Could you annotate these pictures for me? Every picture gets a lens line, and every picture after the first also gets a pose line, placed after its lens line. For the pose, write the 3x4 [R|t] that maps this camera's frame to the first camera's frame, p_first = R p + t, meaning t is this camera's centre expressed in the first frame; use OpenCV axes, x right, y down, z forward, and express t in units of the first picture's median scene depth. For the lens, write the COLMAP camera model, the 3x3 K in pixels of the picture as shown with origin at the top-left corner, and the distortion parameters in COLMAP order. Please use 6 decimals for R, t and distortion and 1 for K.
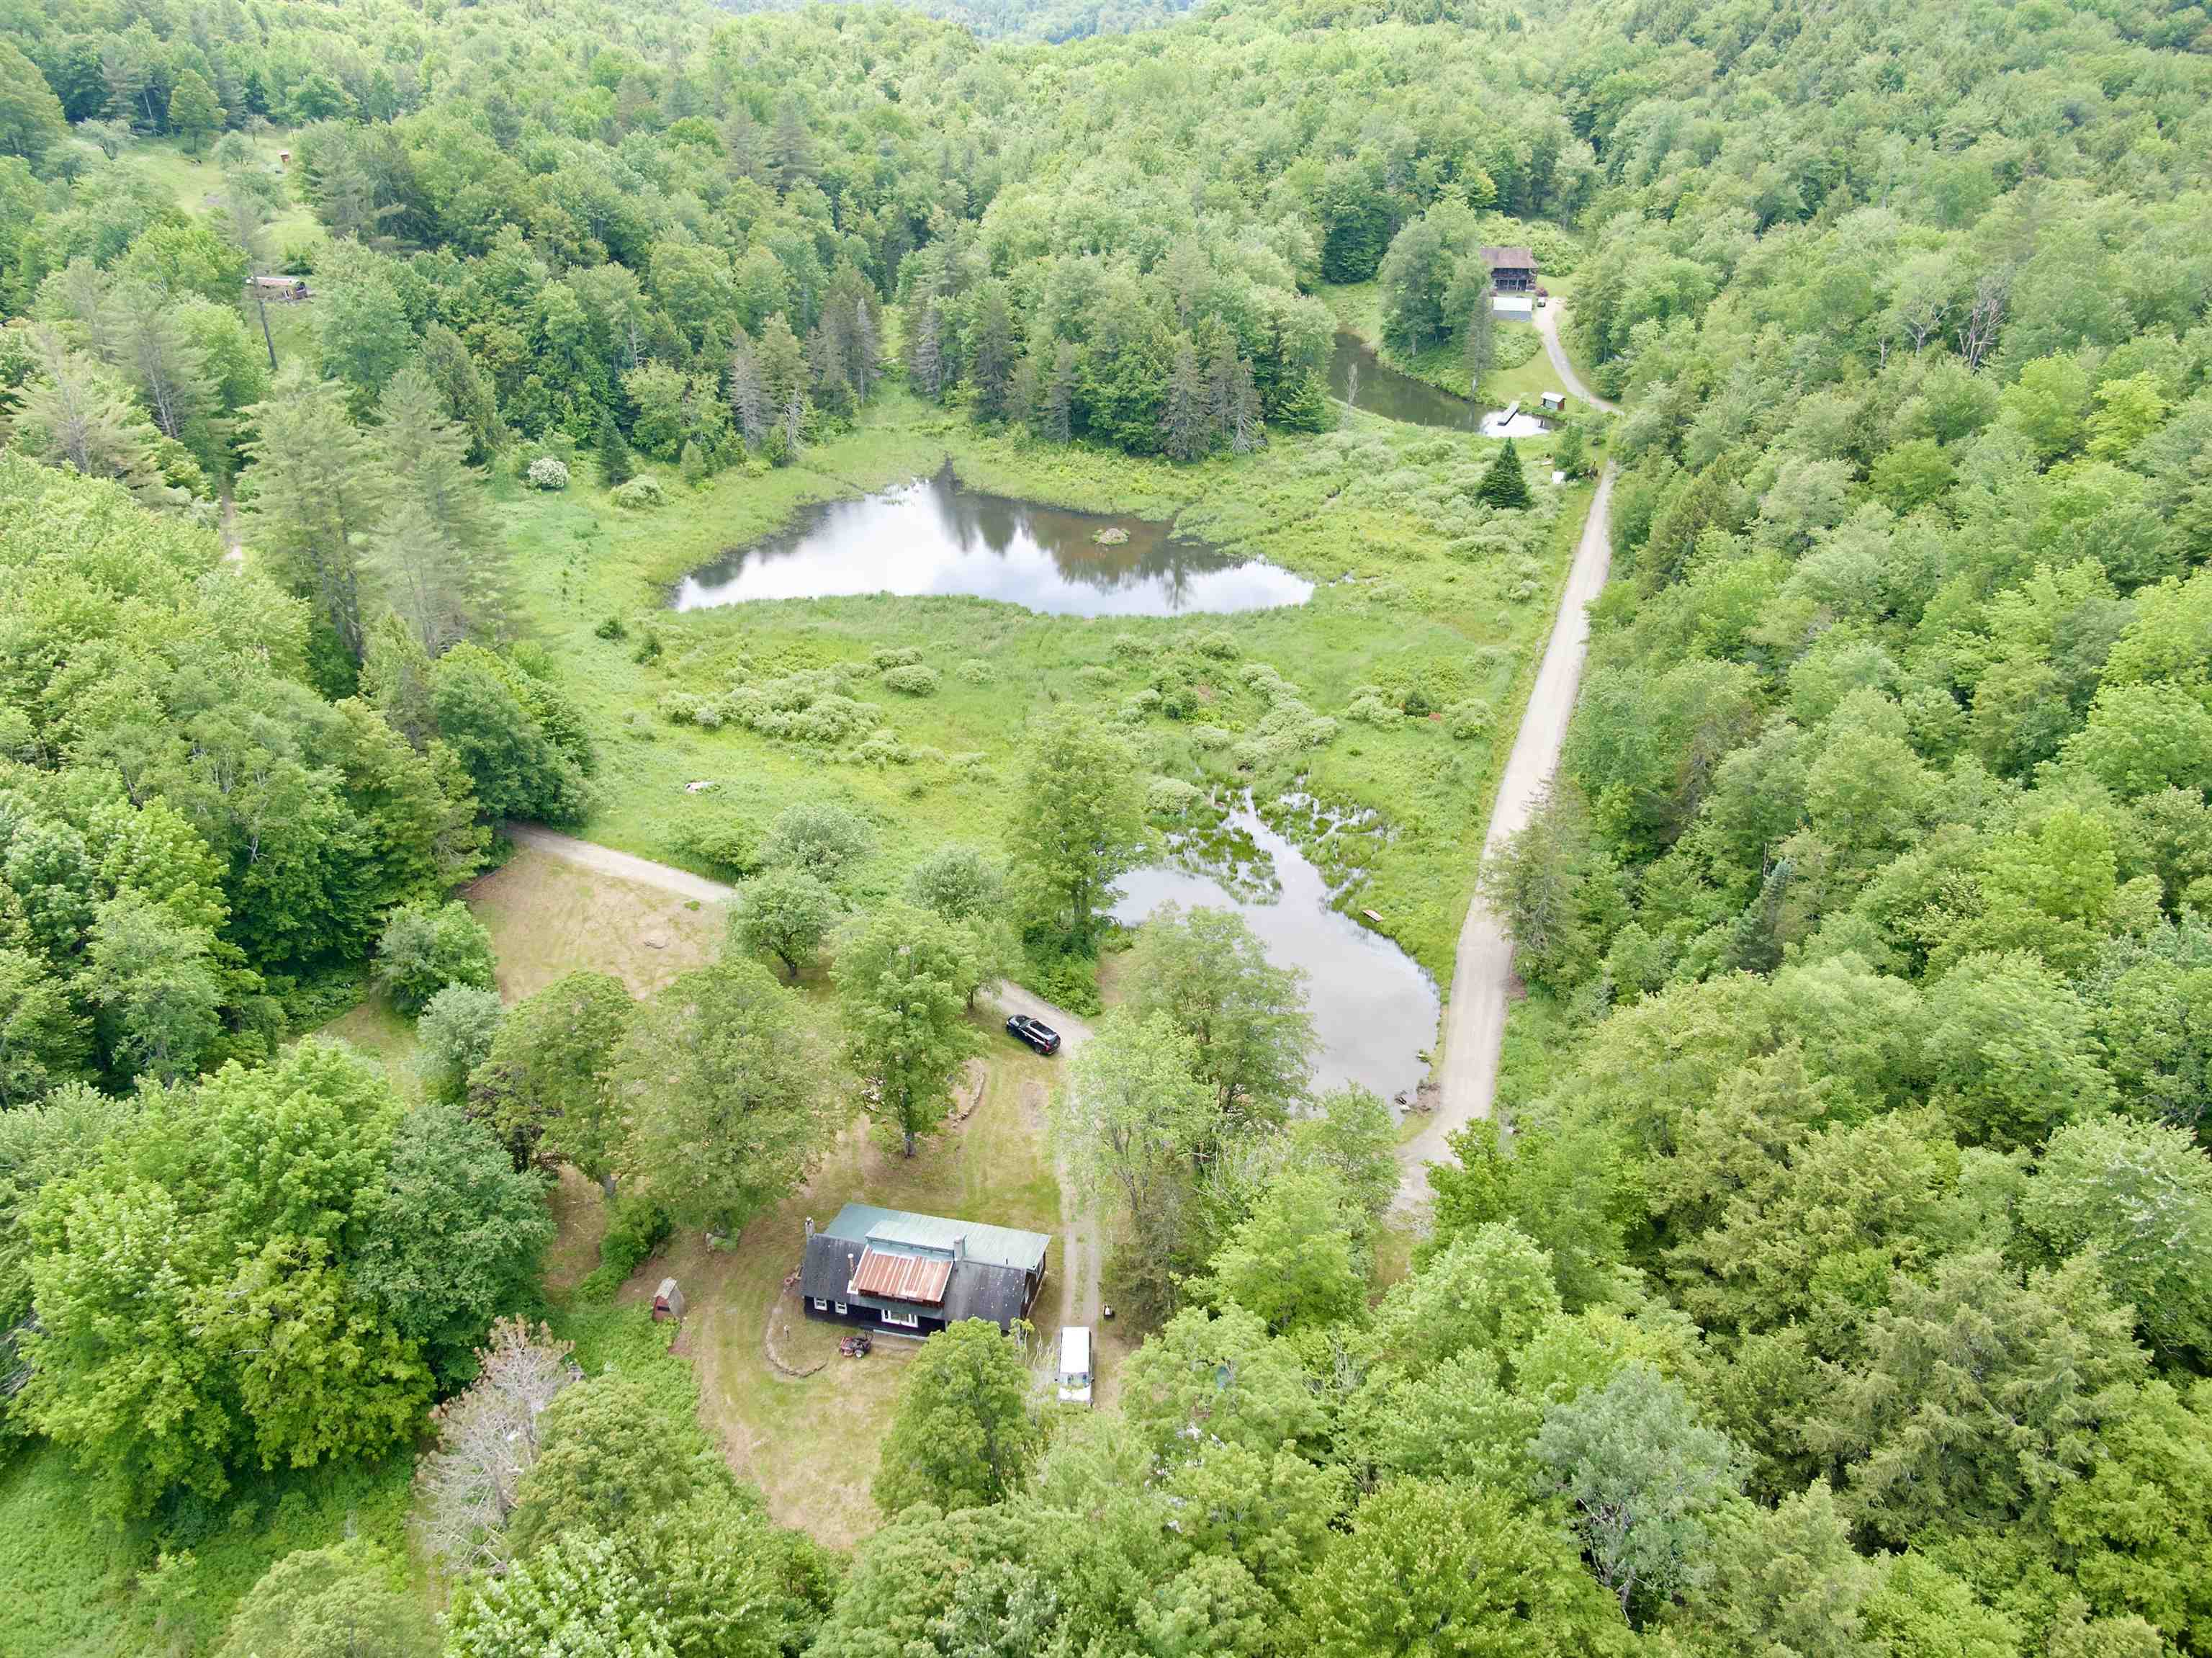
lens RADIAL K [[1666.4, 0, 1106.0], [0, 1666.4, 829.0], [0, 0, 1]] dist [0.000697, 0.000105]
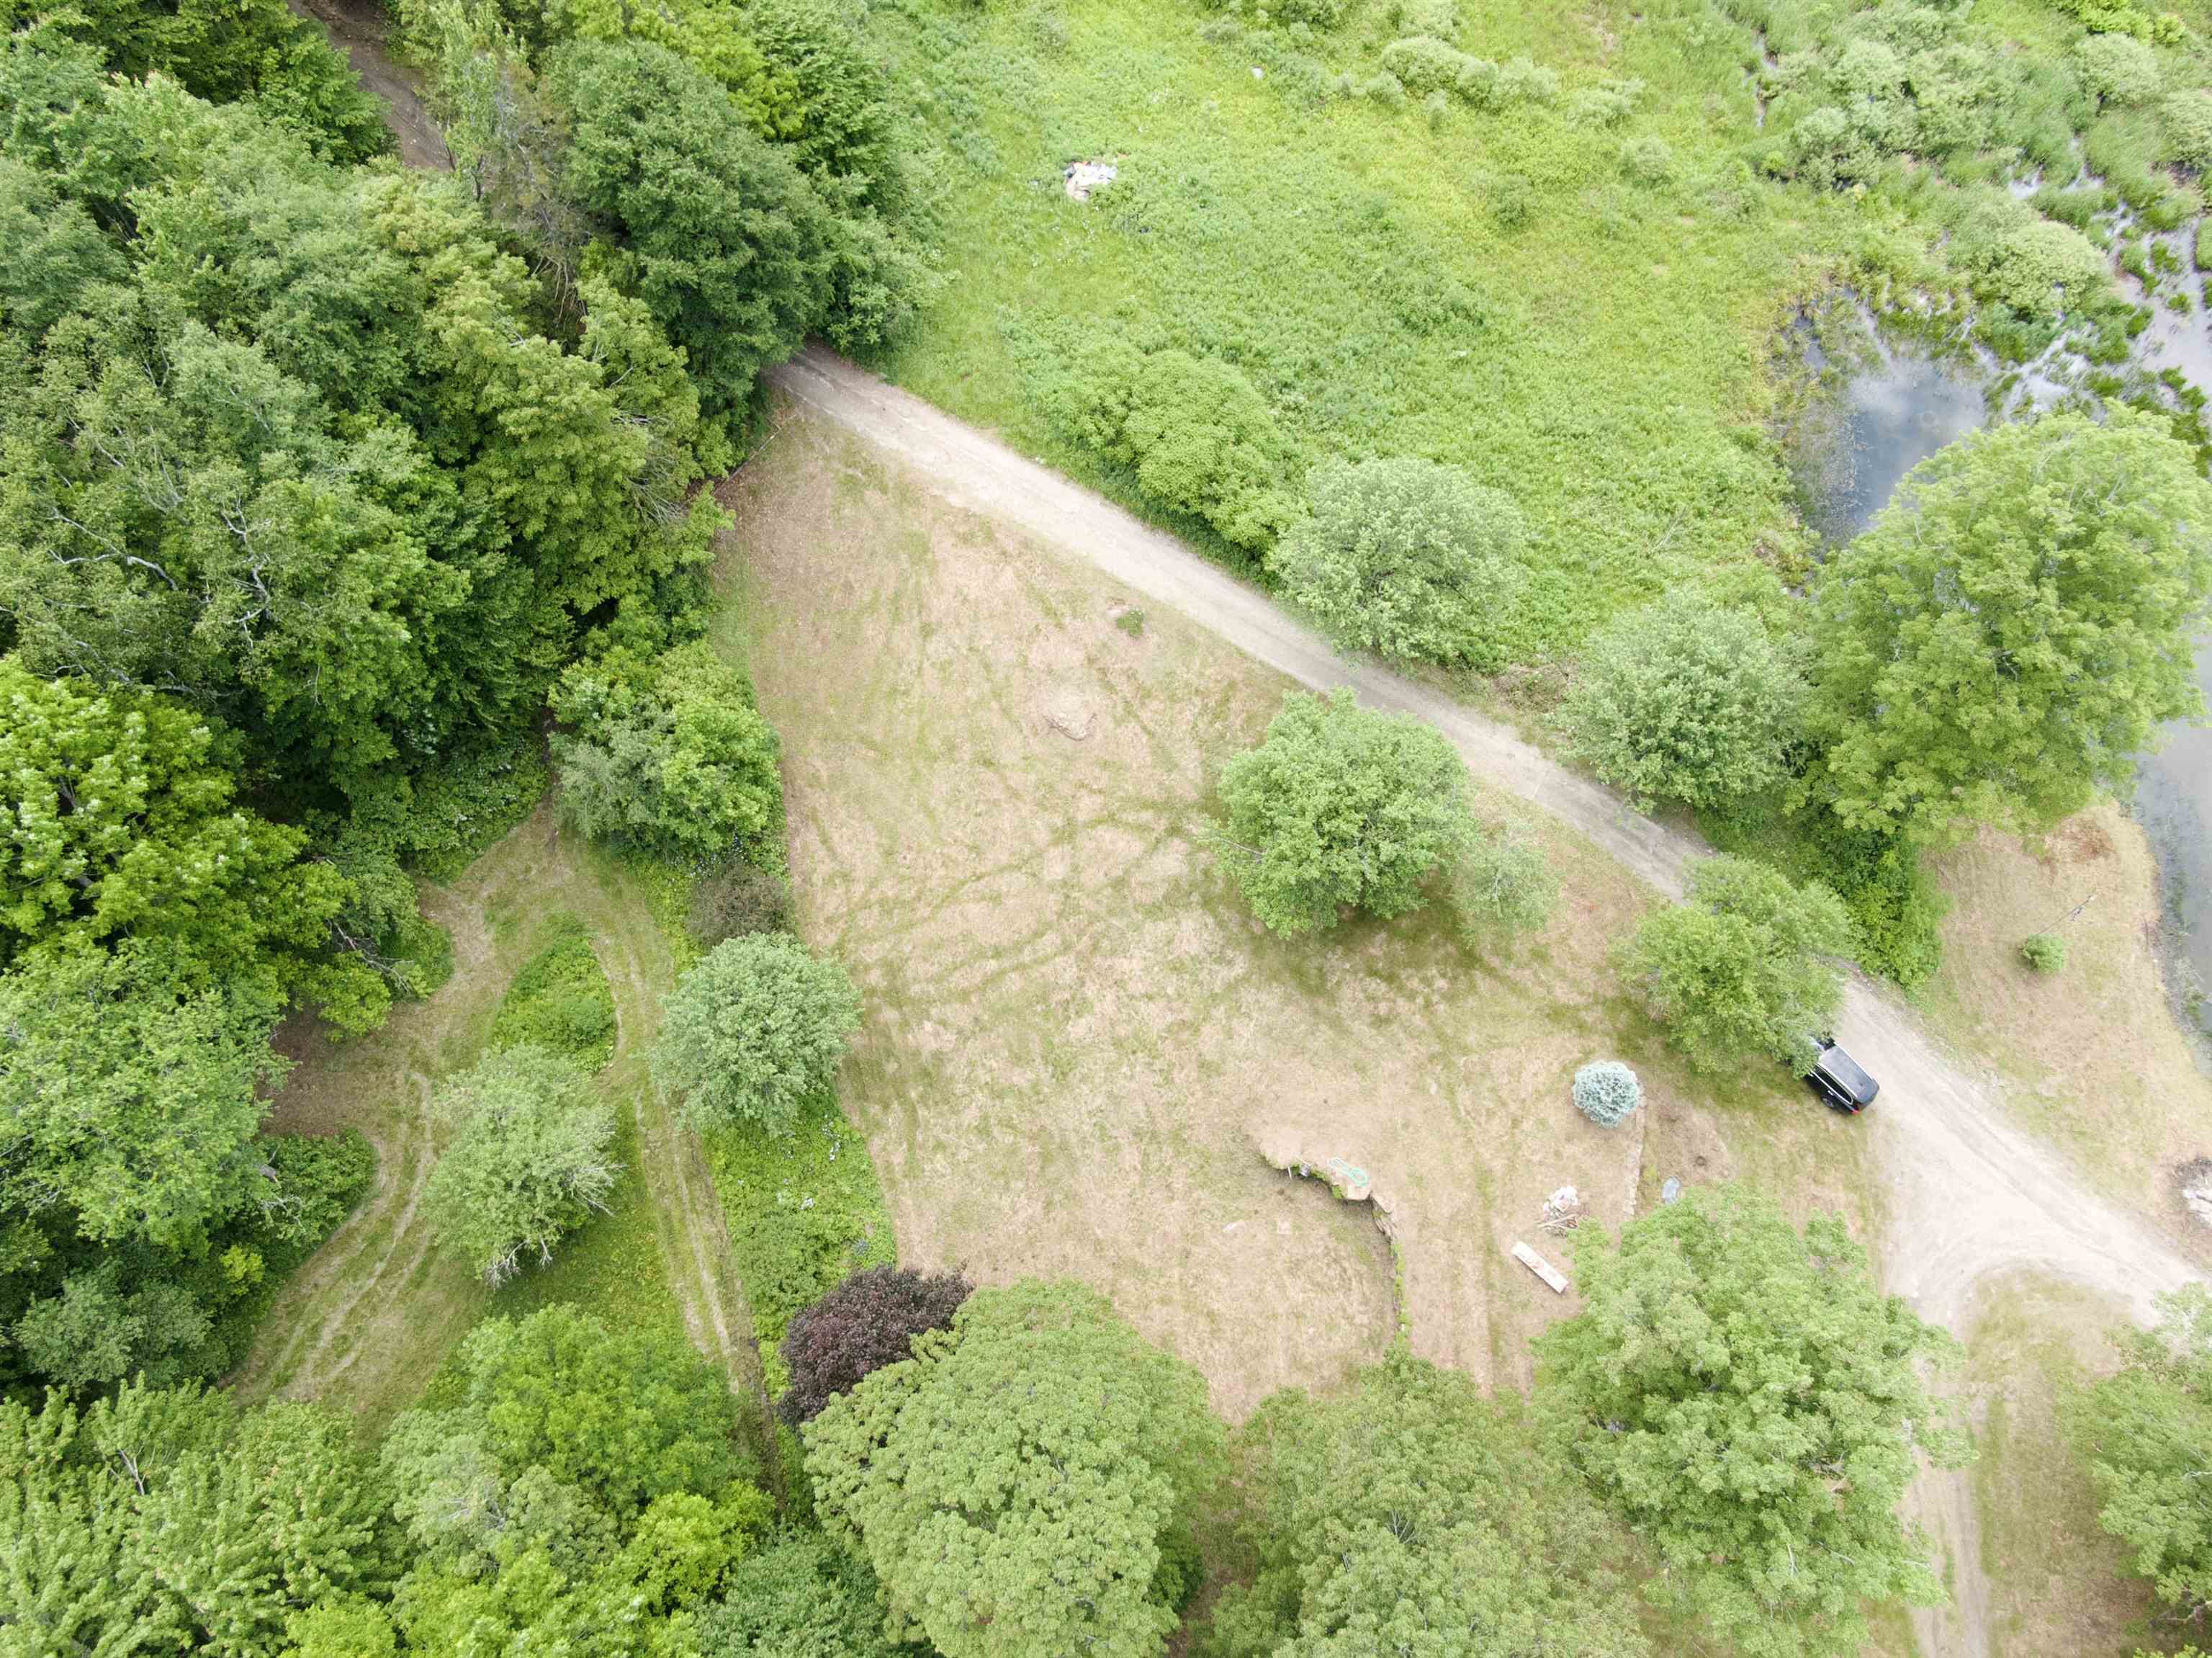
lens RADIAL K [[1683.1, 0, 1106.0], [0, 1683.1, 829.0], [0, 0, 1]] dist [0.003168, 0.002255]
pose [[0.991686, 0.105608, -0.073525, -0.194592], [-0.035077, 0.771586, 0.635158, -0.214280], [0.123809, -0.627298, 0.768875, 0.518068]]
